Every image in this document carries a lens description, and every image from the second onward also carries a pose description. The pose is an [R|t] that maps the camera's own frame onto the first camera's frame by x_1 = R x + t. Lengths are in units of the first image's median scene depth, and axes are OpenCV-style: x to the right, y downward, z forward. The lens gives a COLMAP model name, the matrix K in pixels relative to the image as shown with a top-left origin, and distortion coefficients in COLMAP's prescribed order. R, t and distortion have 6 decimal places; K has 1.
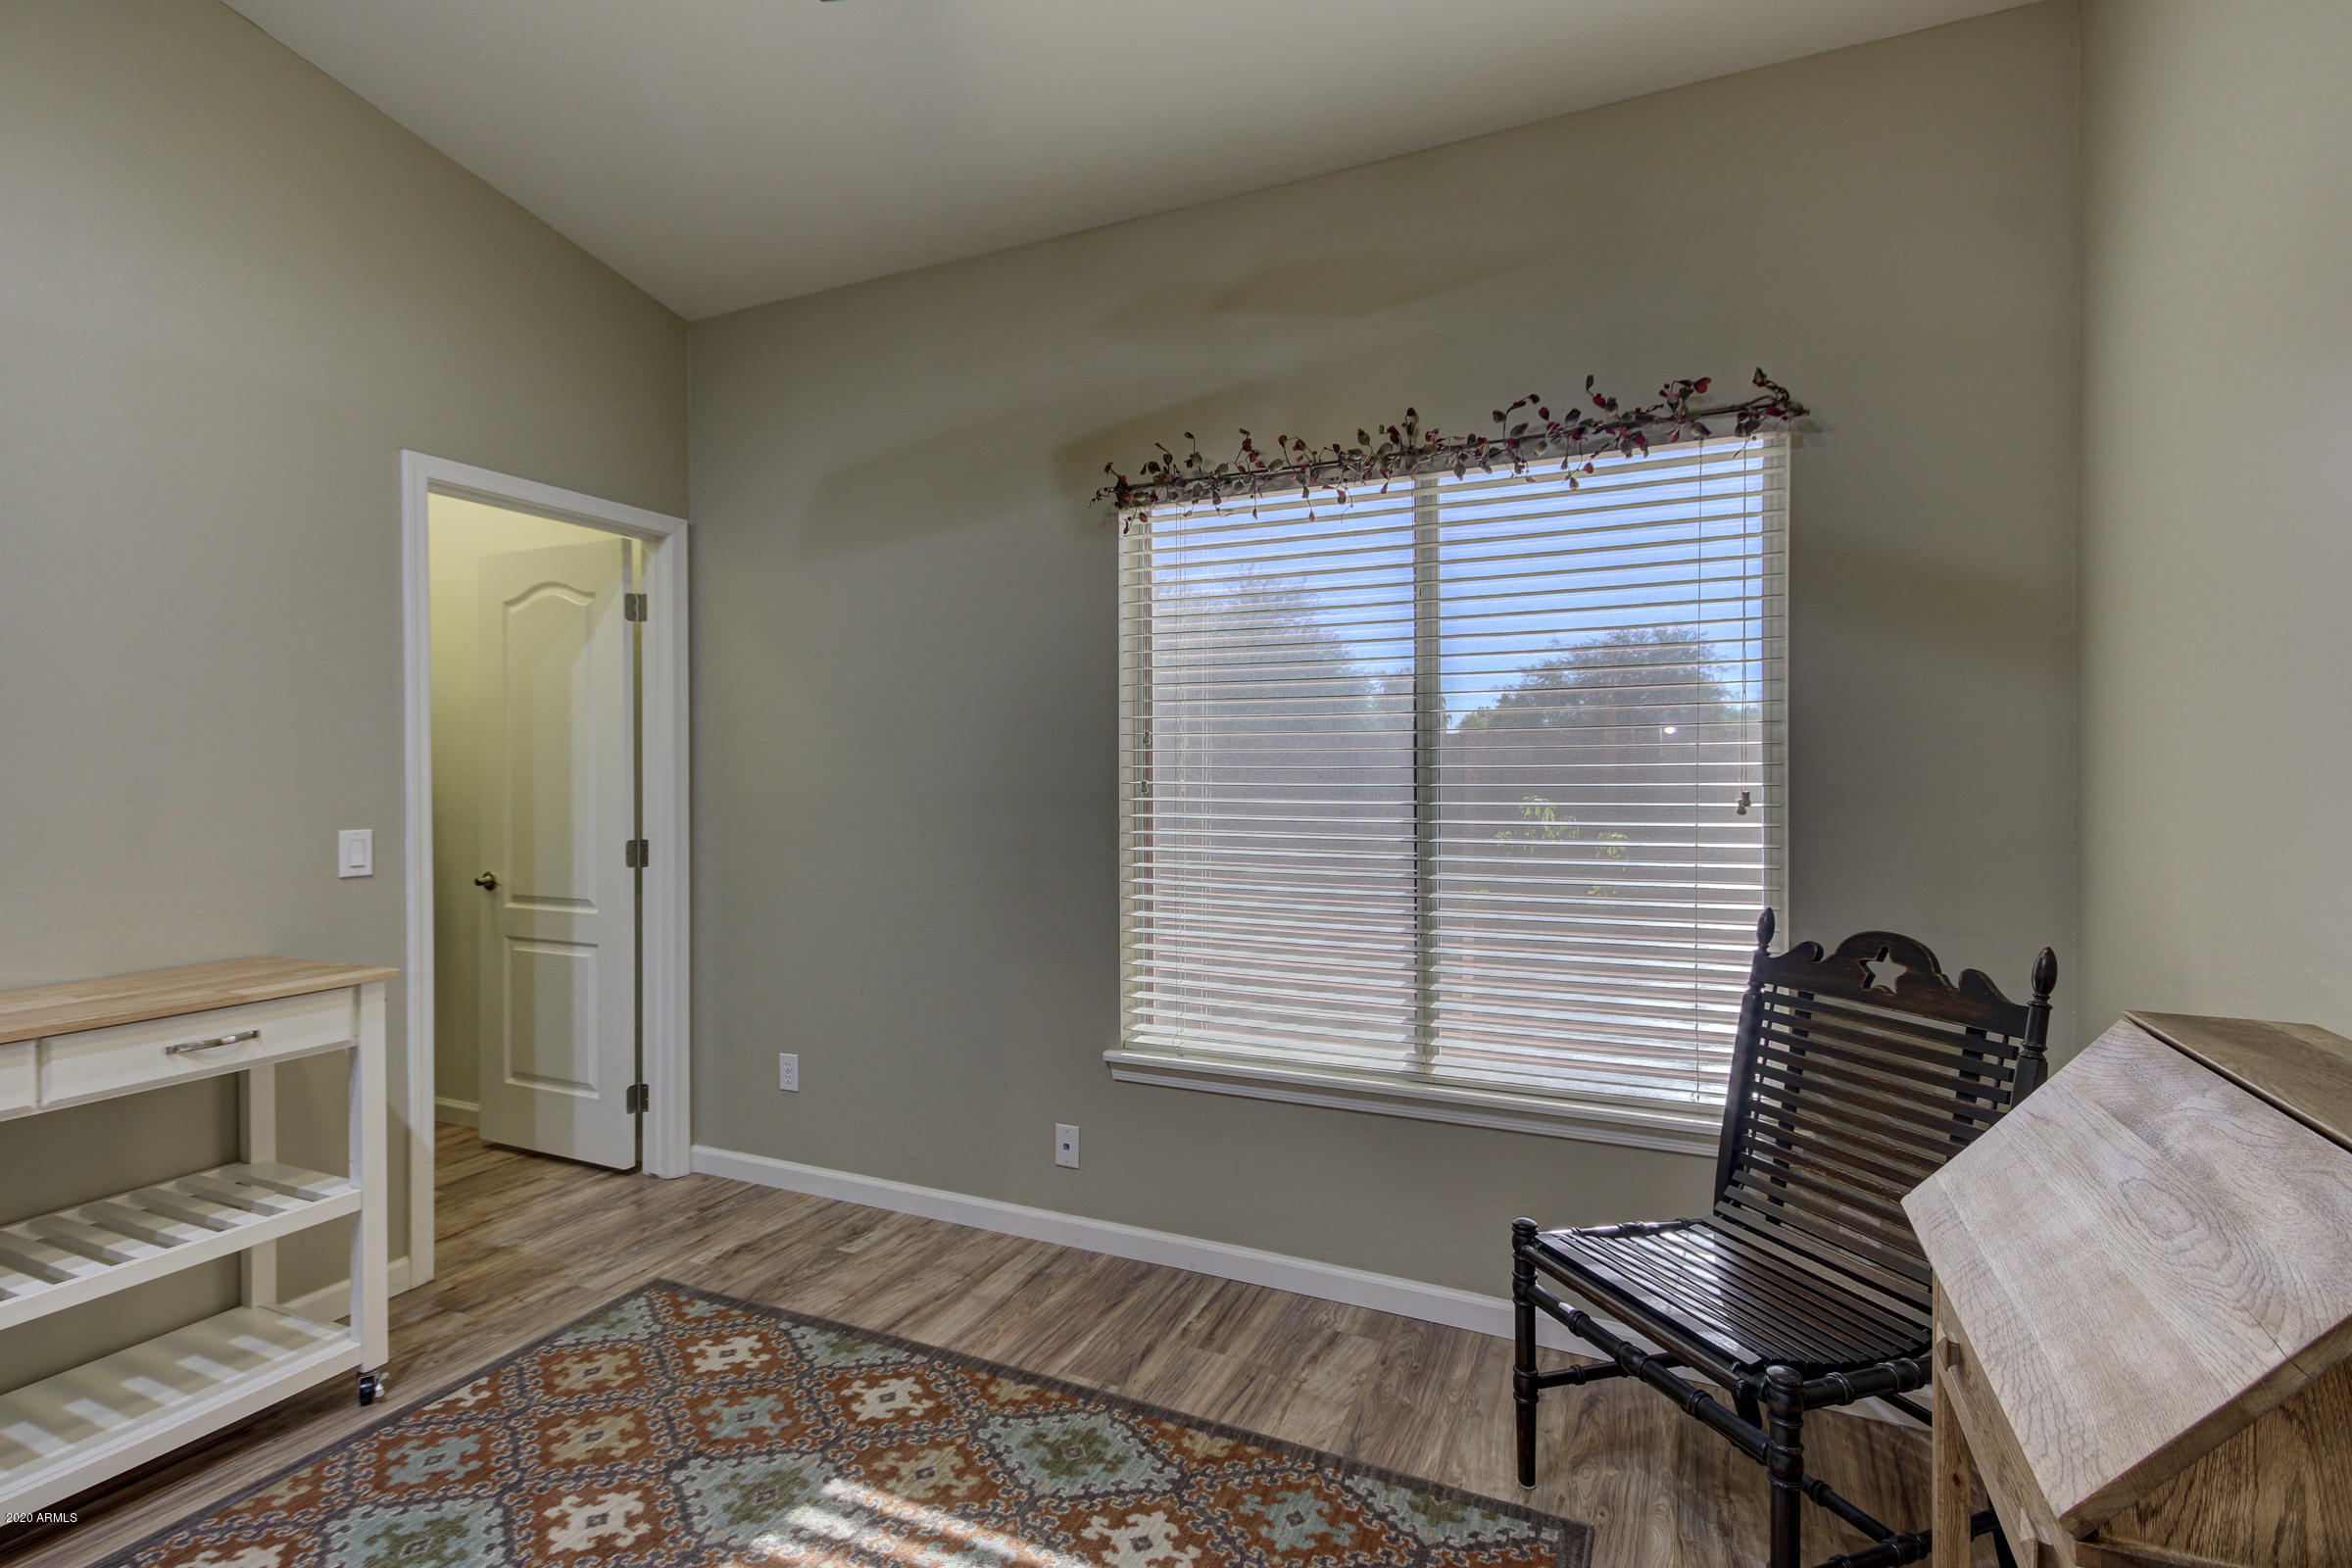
lens RADIAL K [[1153.0, 0, 1156.3], [0, 1153.0, 787.6], [0, 0, 1]] dist [0.023054, -0.005030]
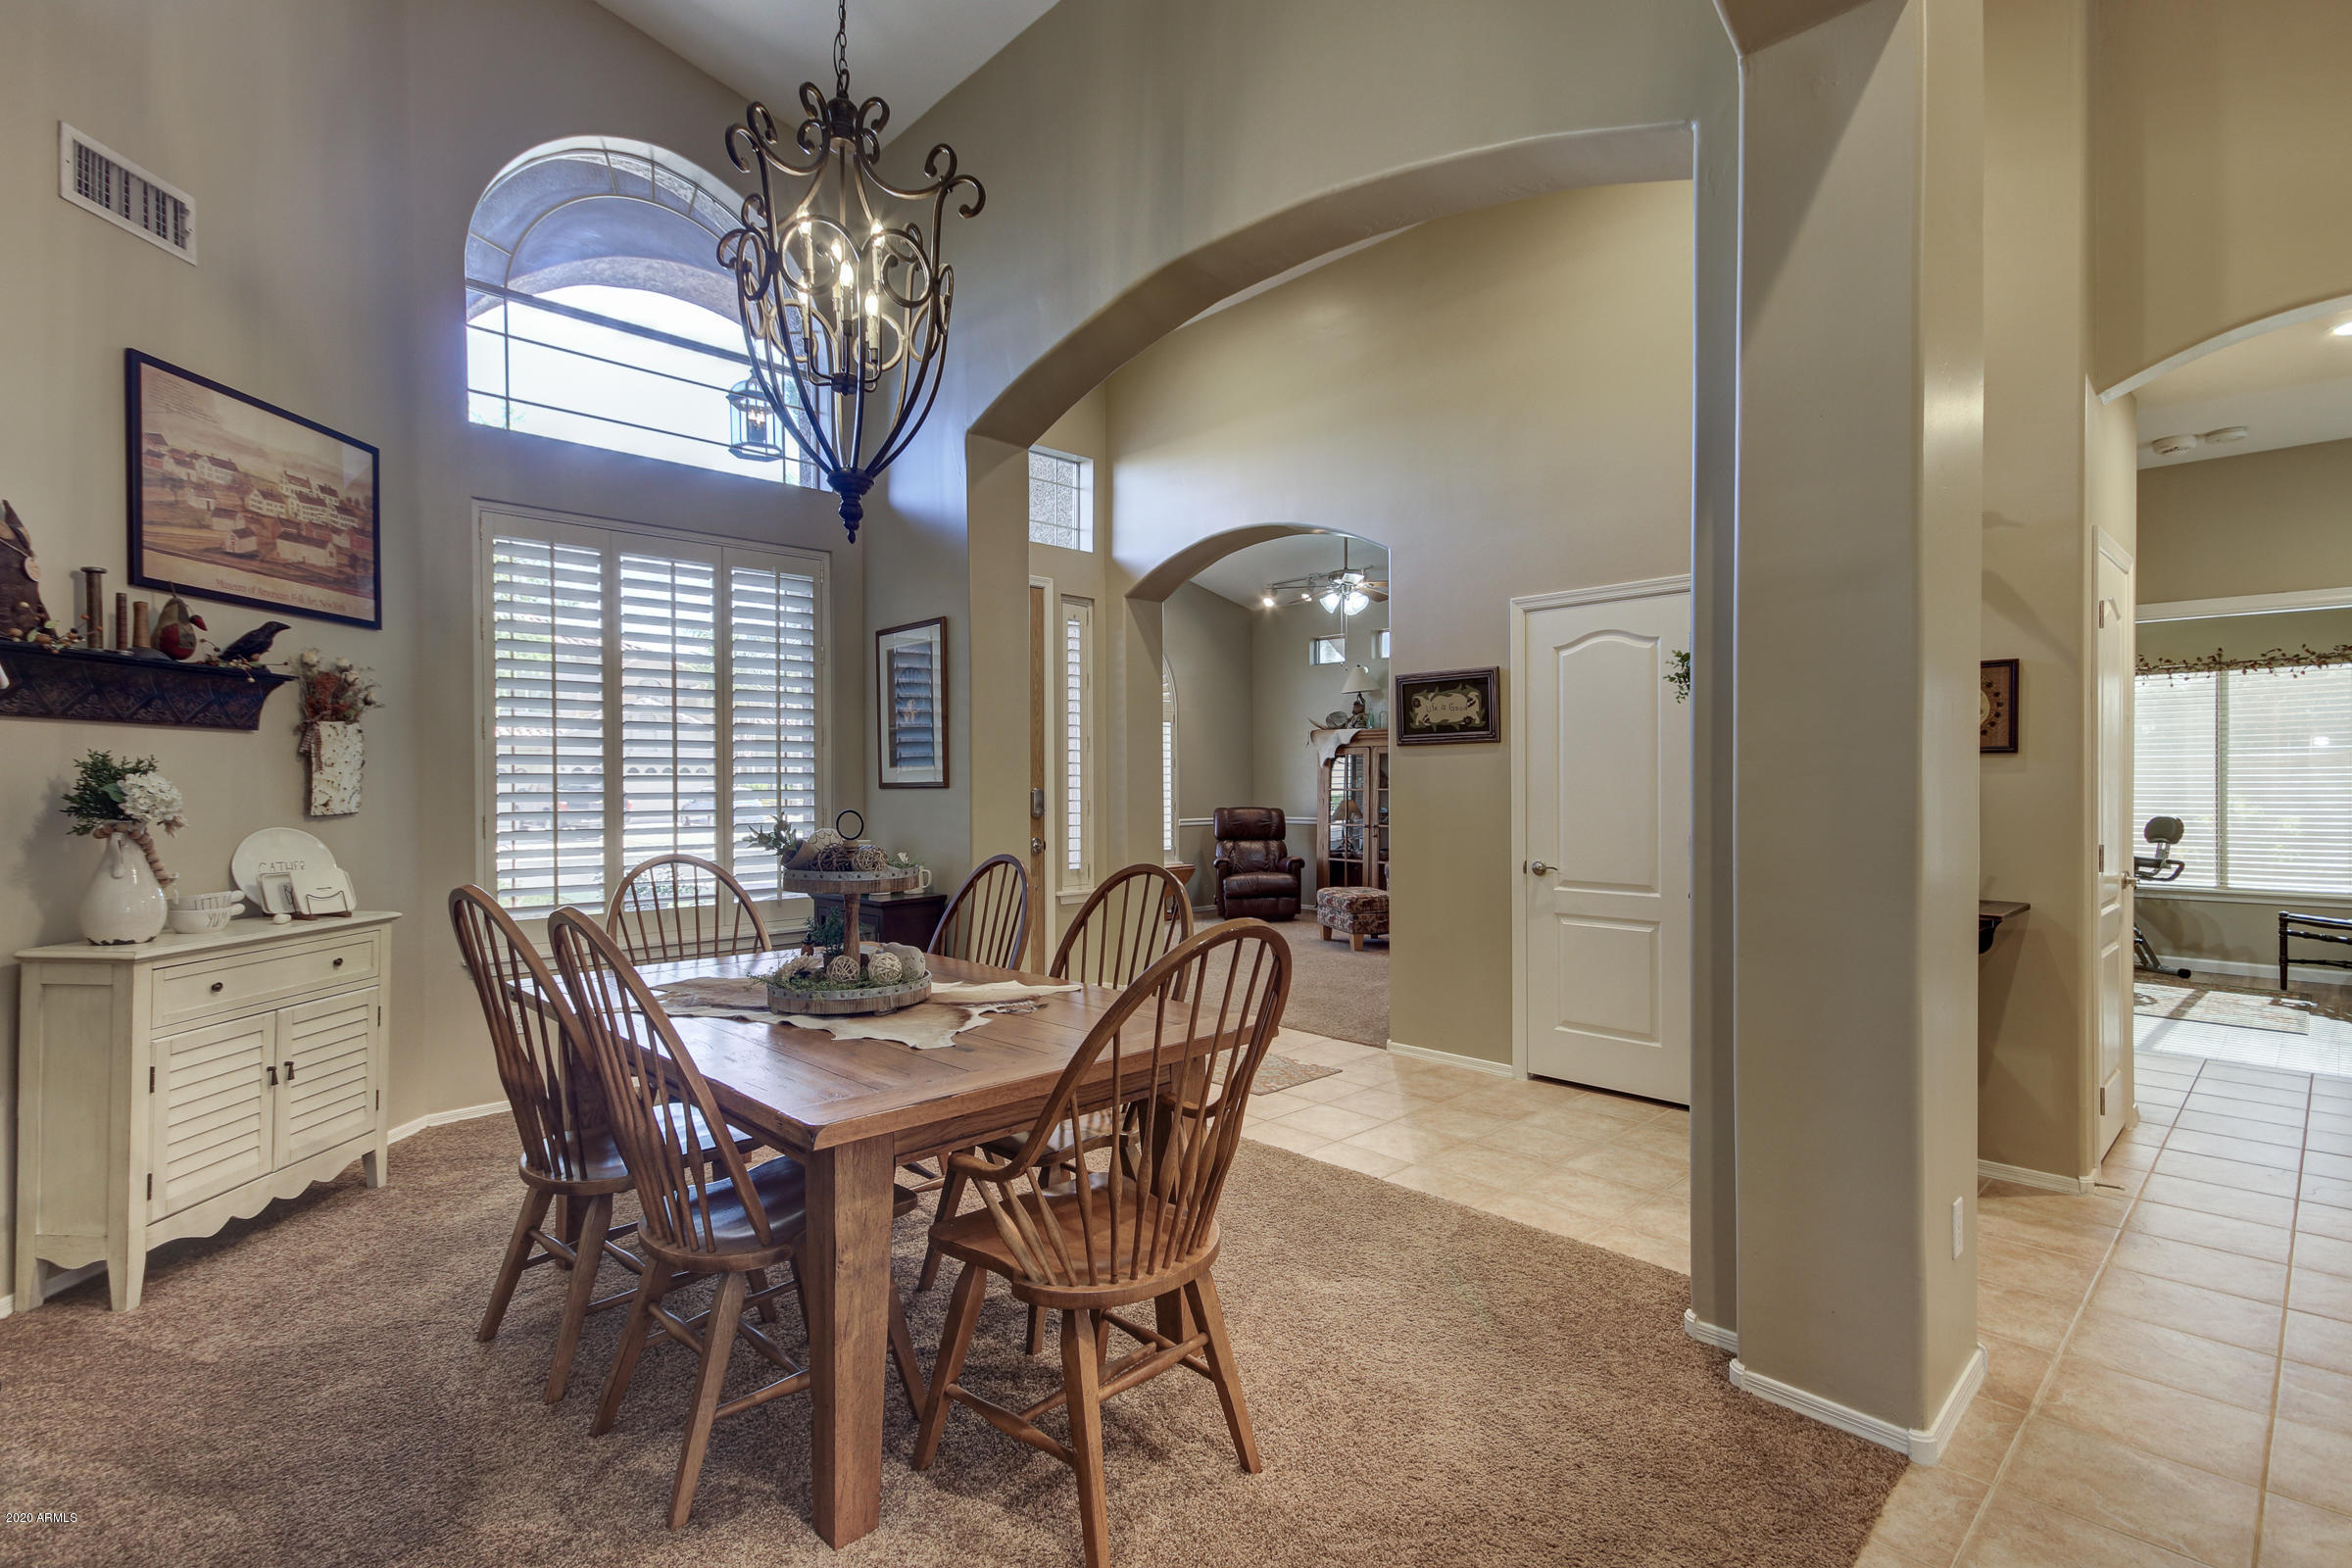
lens RADIAL K [[1153.0, 0, 1199.2], [0, 1153.0, 783.4], [0, 0, 1]] dist [0.023054, -0.005030]
pose [[0.937628, 0.002173, -0.347635, -1.204880], [-0.005128, 0.999958, -0.007580, 0.037851], [0.347604, 0.008890, 0.937599, -2.724698]]
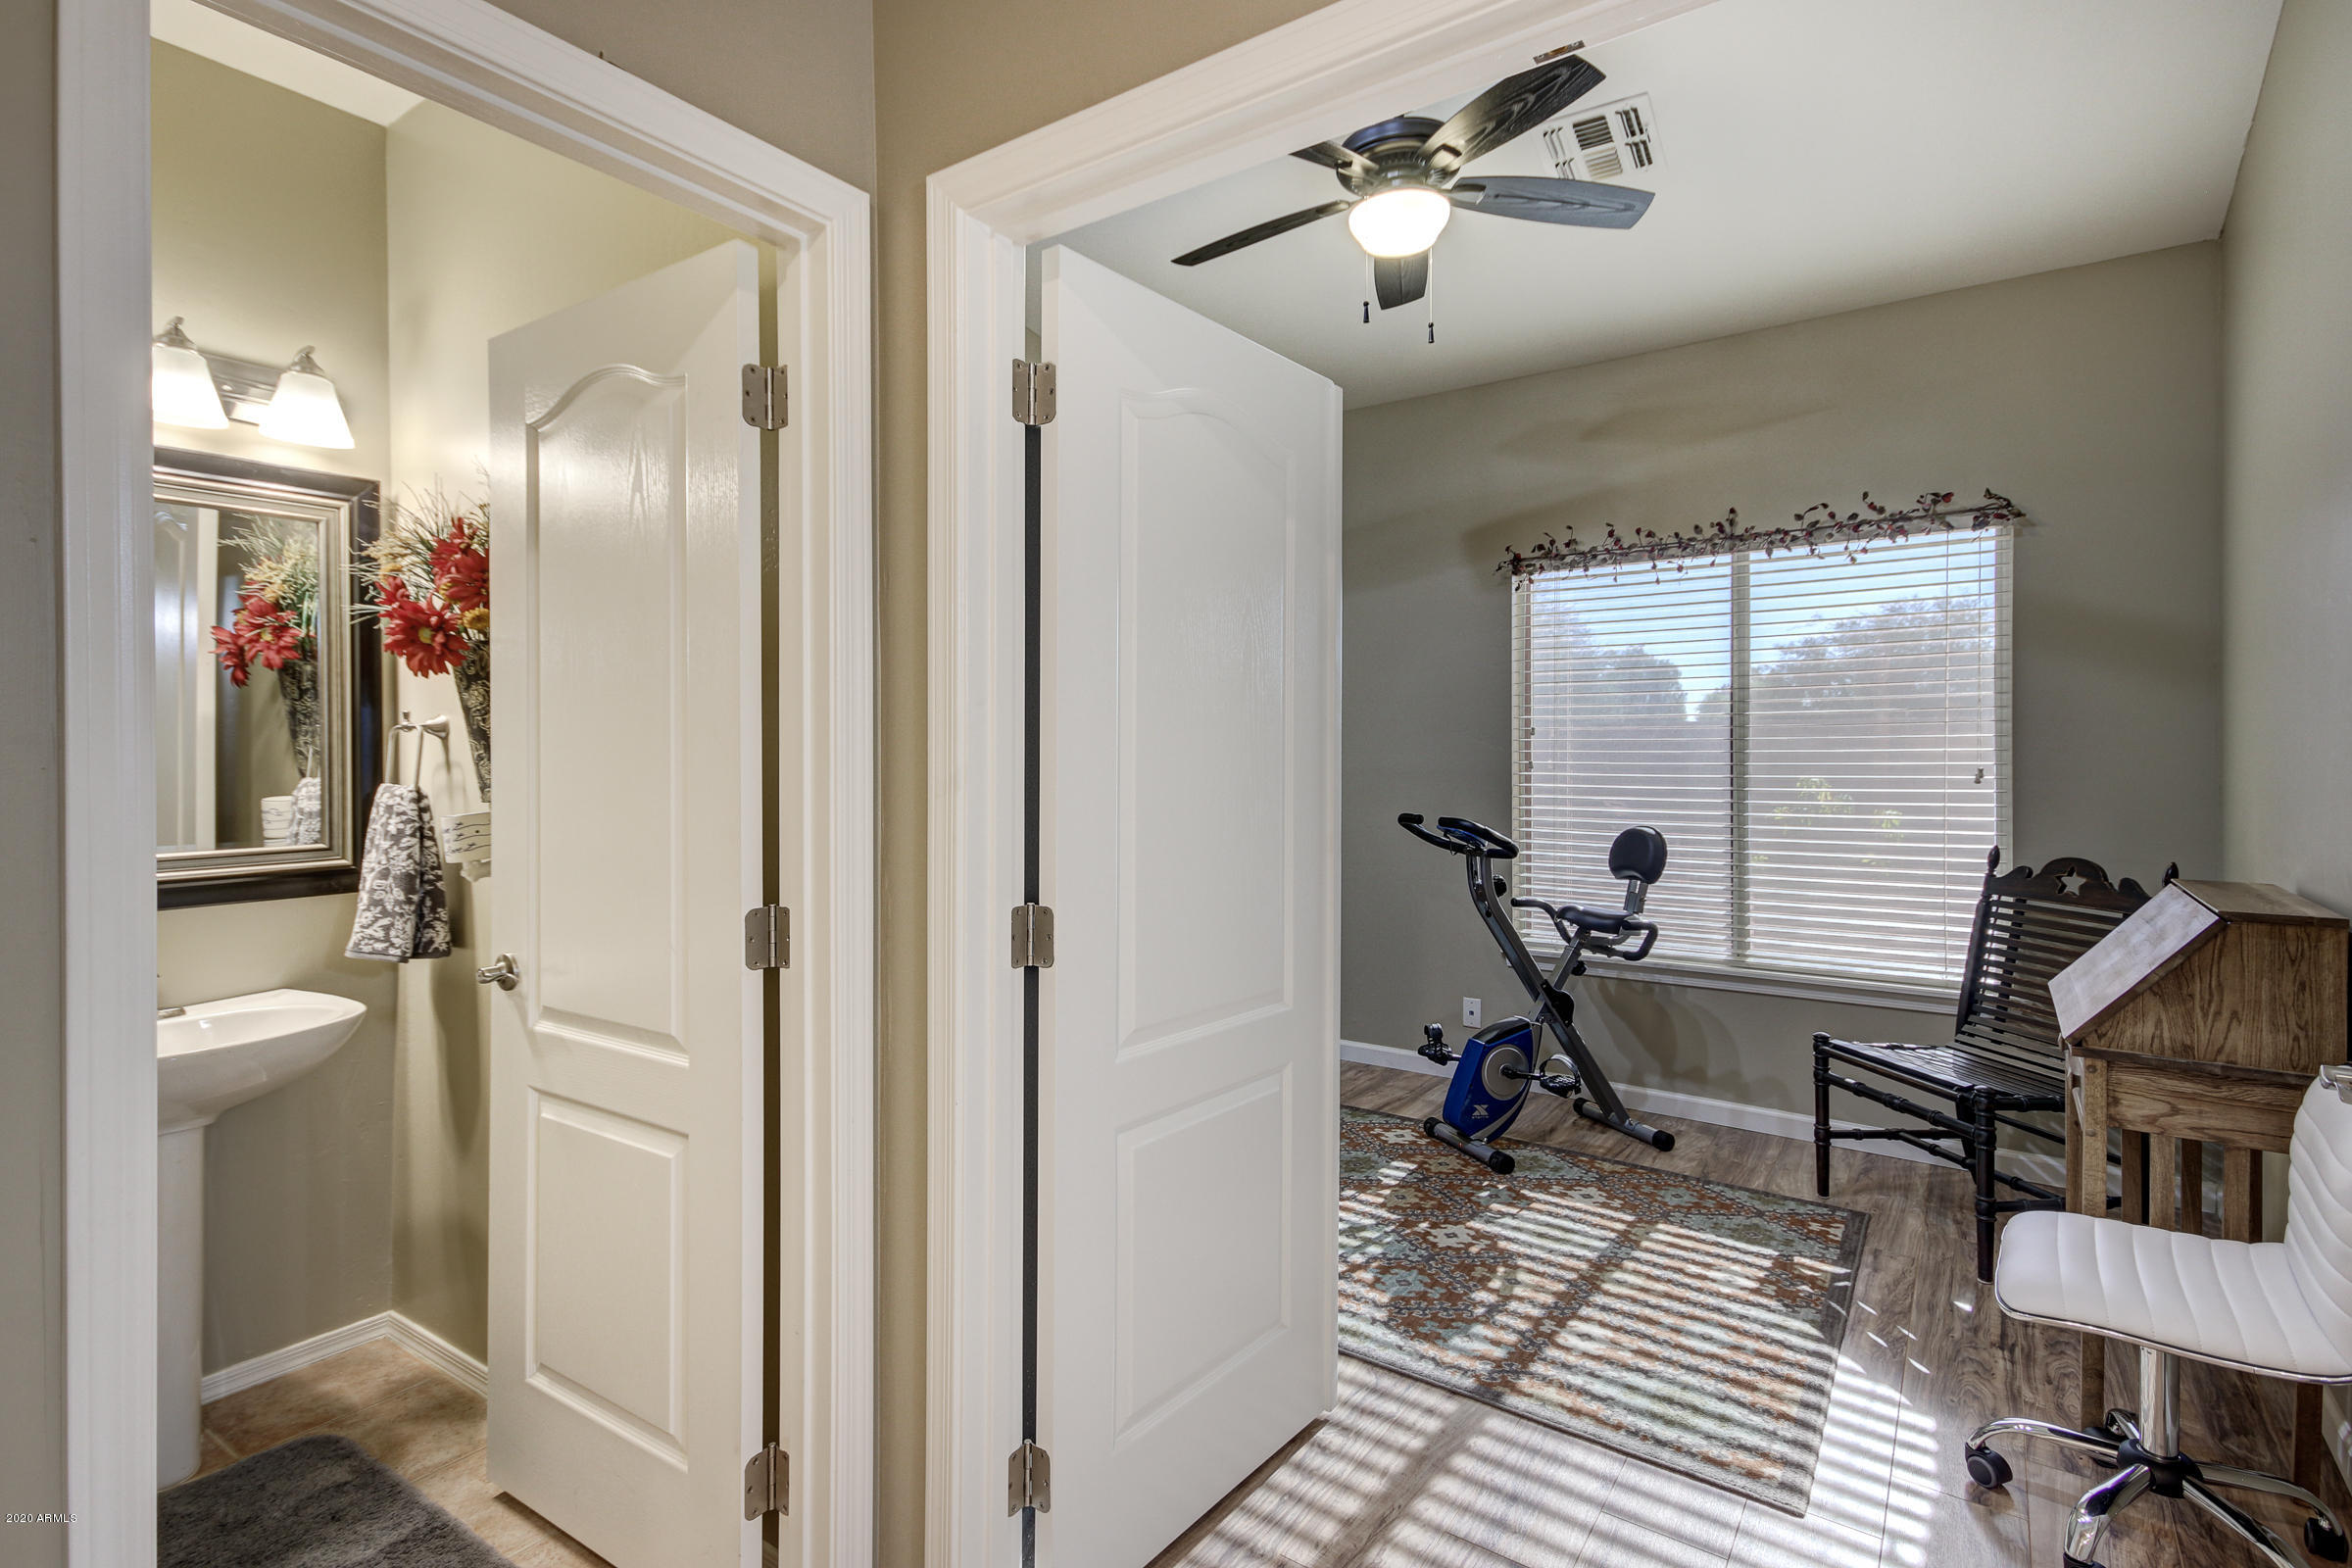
lens RADIAL K [[1153.0, 0, 1189.0], [0, 1153.0, 765.5], [0, 0, 1]] dist [0.023054, -0.005030]
pose [[0.986530, 0.001691, -0.163572, -0.238483], [-0.002649, 0.999981, -0.005637, 0.010881], [0.163559, 0.005994, 0.986515, -0.613518]]
